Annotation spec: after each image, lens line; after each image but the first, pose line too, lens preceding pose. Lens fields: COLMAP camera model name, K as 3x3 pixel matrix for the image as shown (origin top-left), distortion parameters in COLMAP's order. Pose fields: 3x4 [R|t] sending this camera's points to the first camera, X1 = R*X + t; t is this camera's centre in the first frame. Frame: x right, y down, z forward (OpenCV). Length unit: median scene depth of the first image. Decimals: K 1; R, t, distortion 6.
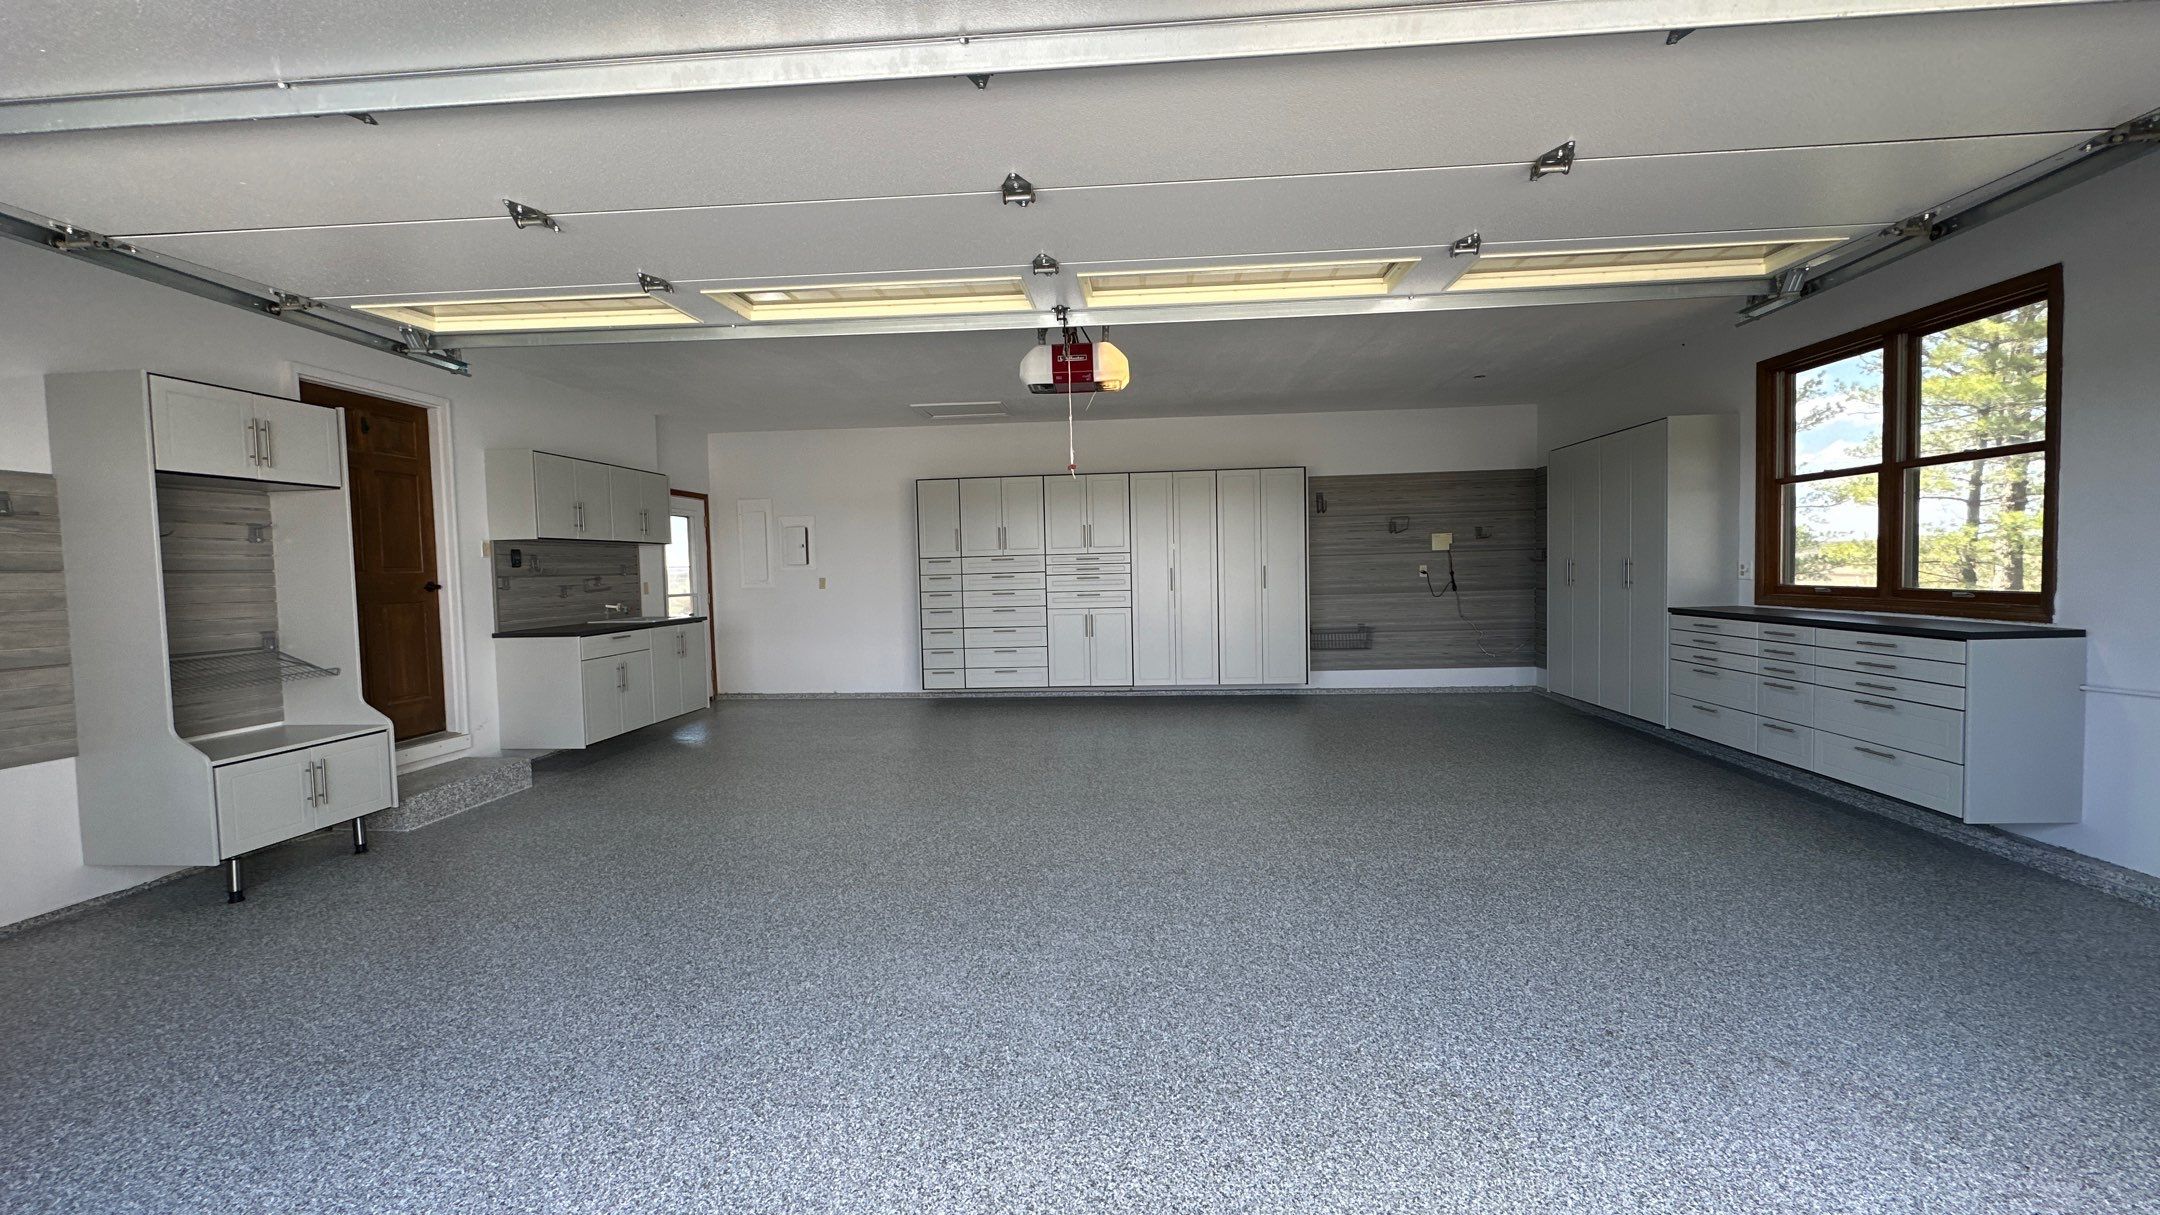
lens RADIAL K [[859.4, 0, 1082.8], [0, 859.4, 609.8], [0, 0, 1]] dist [0.000182, -0.000689]
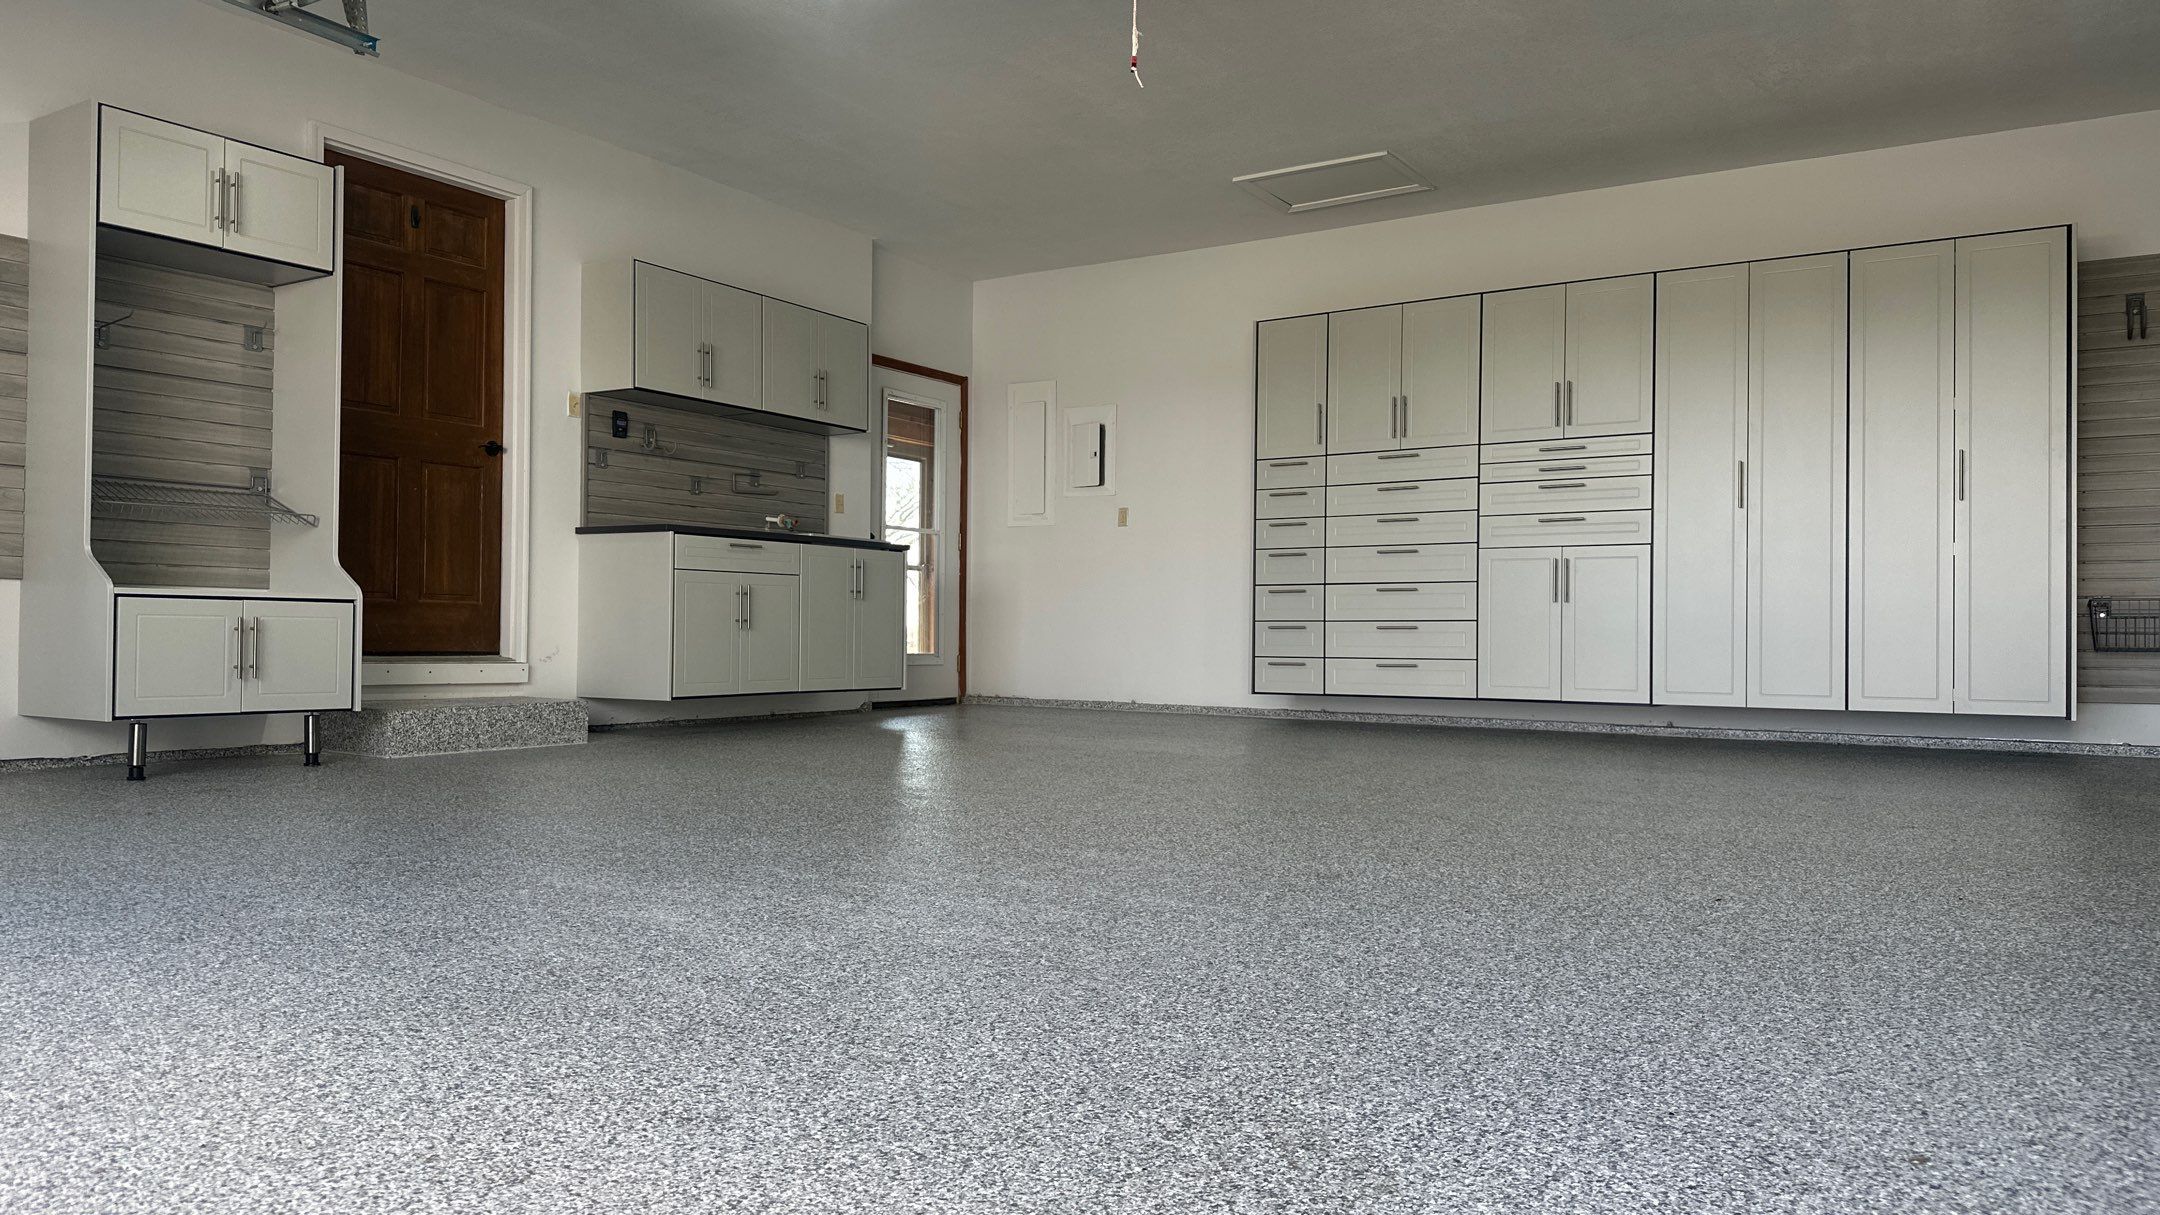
lens RADIAL K [[1504.0, 0, 1084.0], [0, 1504.0, 624.6], [0, 0, 1]] dist [0.088774, -0.132654]
pose [[0.883009, 0.028412, -0.468496, 0.250430], [-0.053720, 0.997725, -0.040742, 0.134237], [0.466272, 0.061143, 0.882526, 0.116645]]
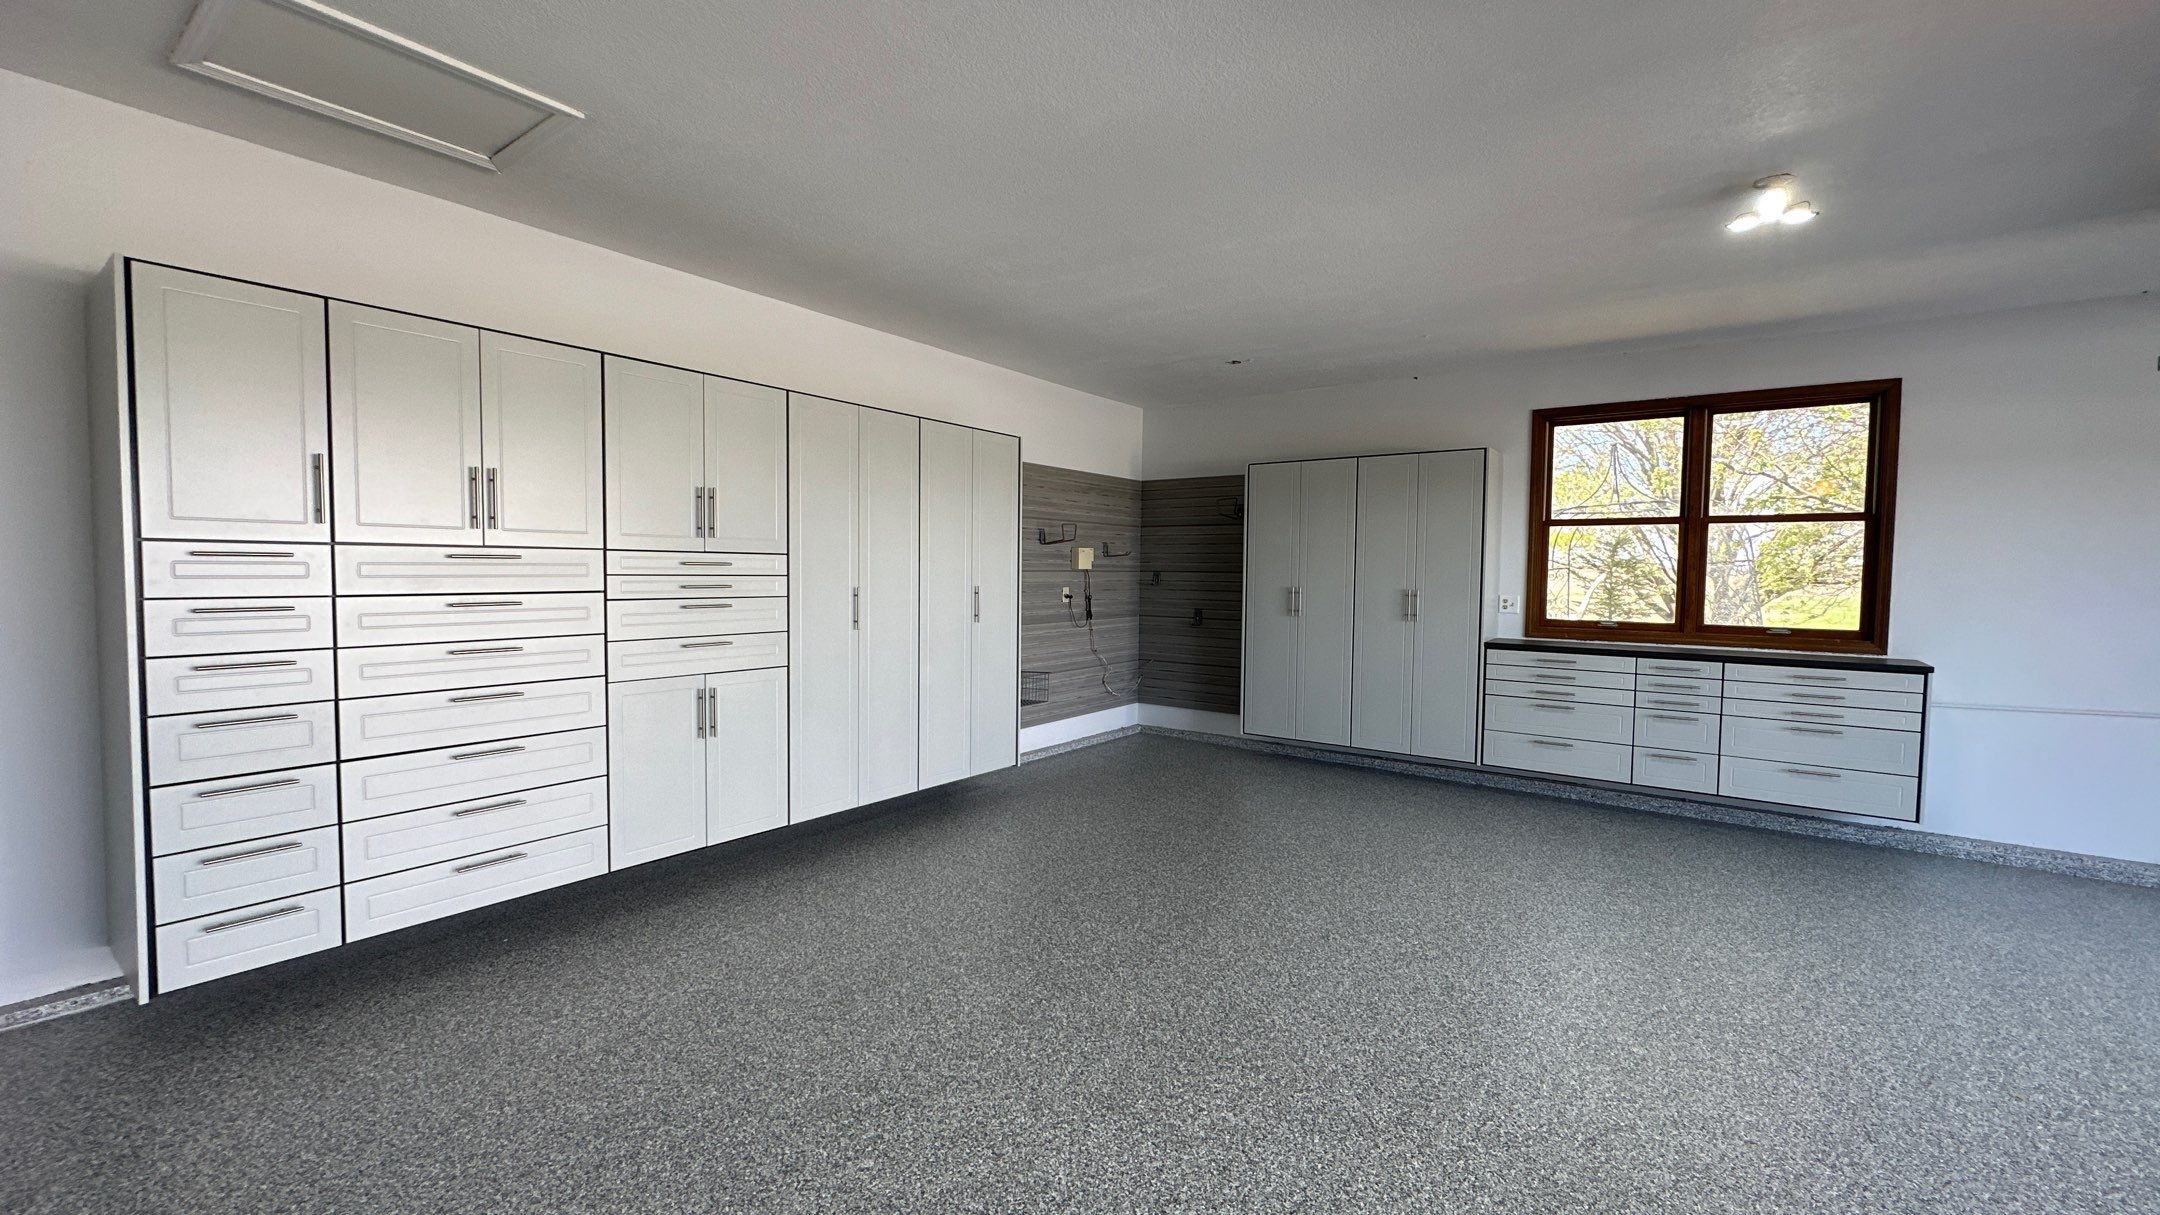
lens RADIAL K [[859.4, 0, 1083.5], [0, 859.4, 610.6], [0, 0, 1]] dist [0.000182, -0.000689]
pose [[0.525168, -0.008704, 0.850954, -0.378696], [0.016213, 0.999869, 0.000221, -0.044554], [-0.850844, 0.013680, 0.525240, 0.838650]]
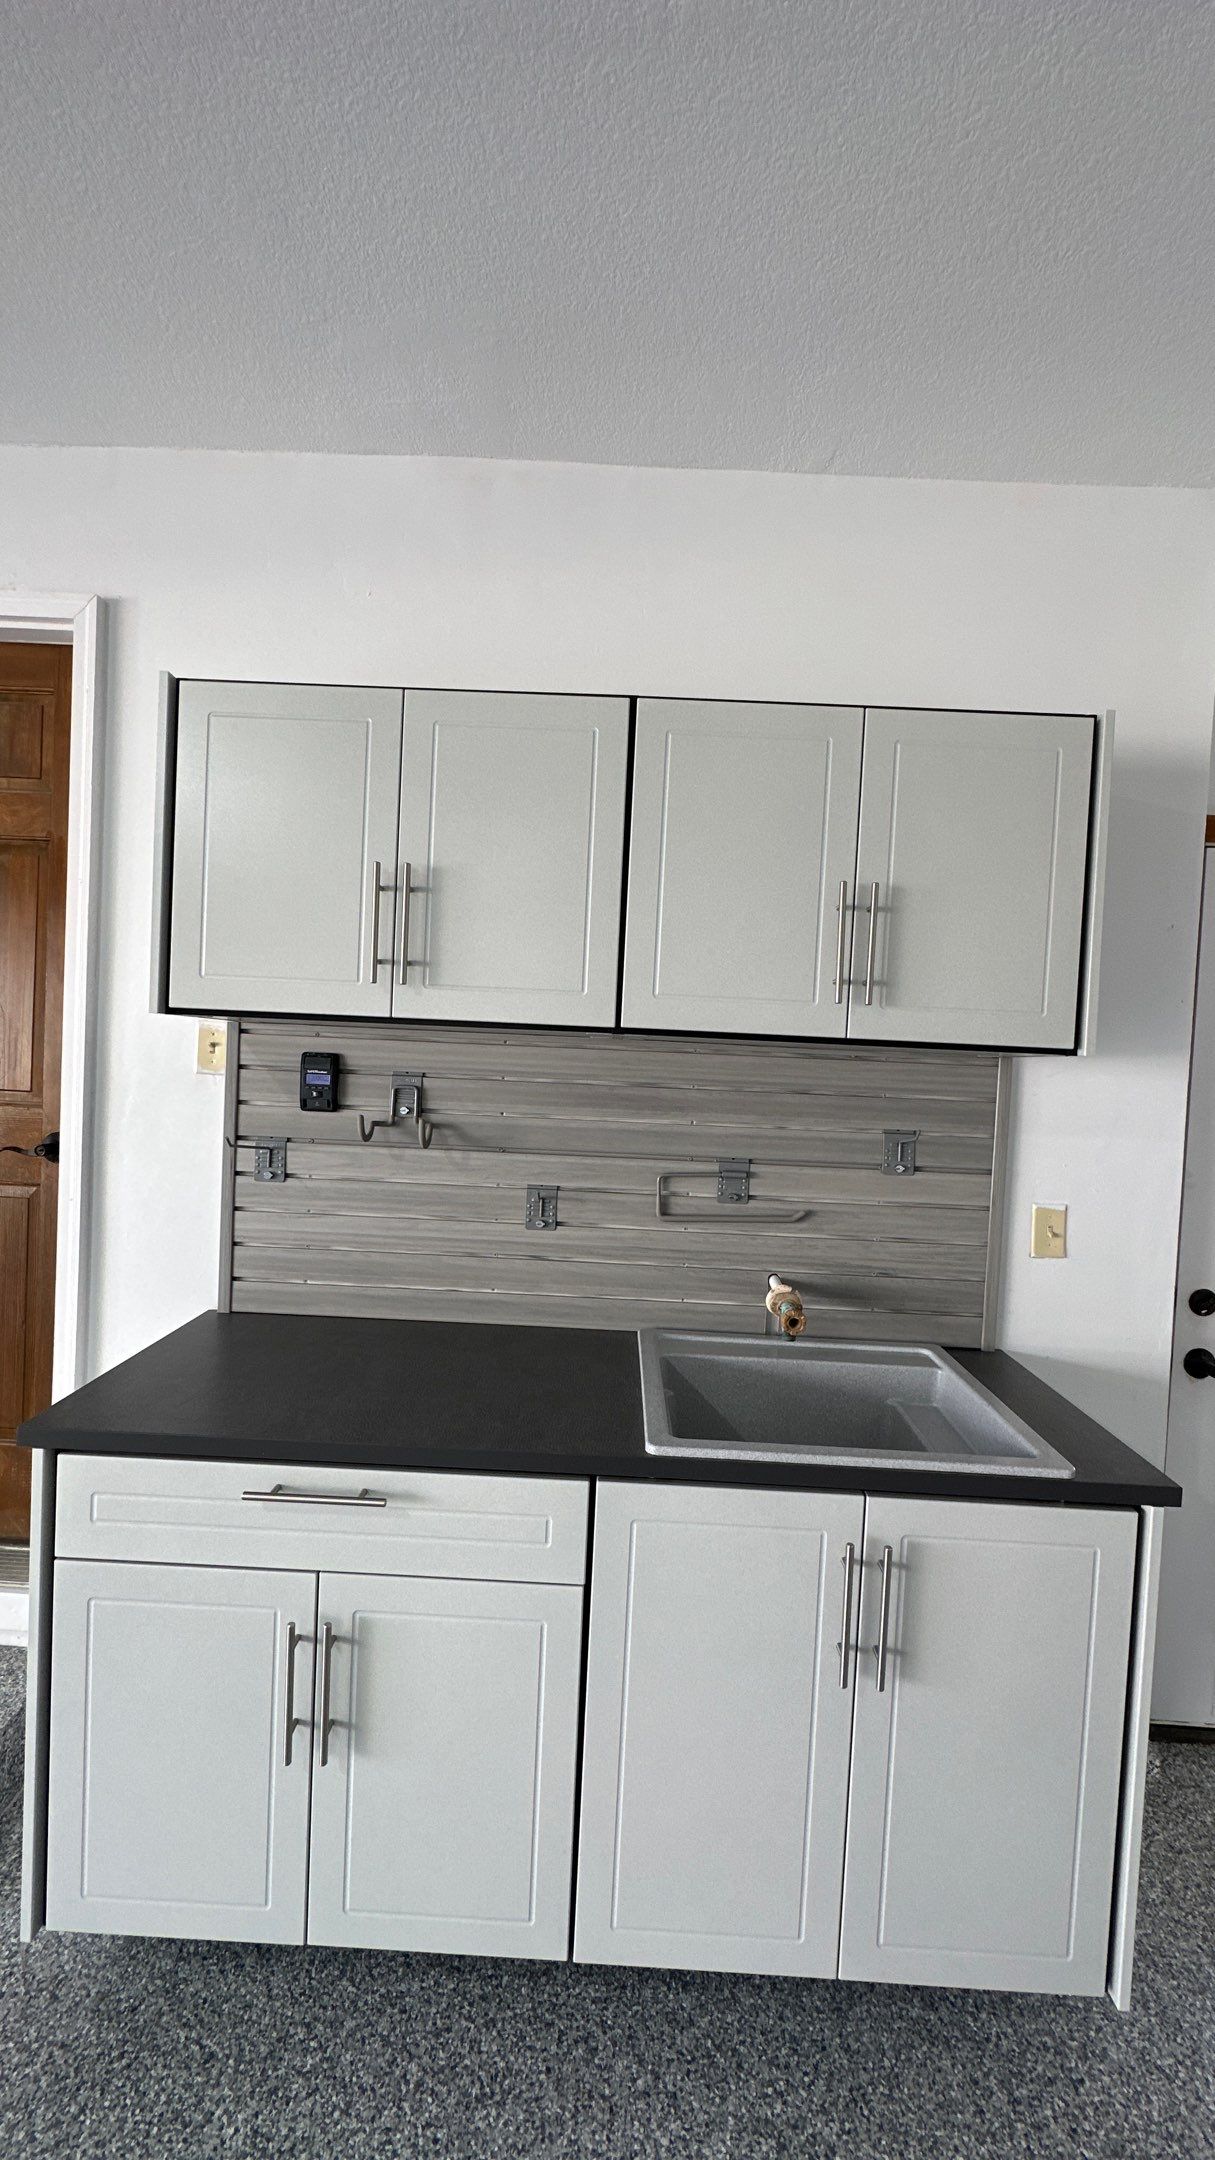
lens RADIAL K [[859.4, 0, 604.6], [0, 859.4, 1080.7], [0, 0, 1]] dist [0.000182, -0.000689]
pose [[0.056504, 0.052898, -0.997000, -0.362815], [-0.098573, 0.994012, 0.047153, -0.088223], [0.993524, 0.095613, 0.061380, 1.124741]]
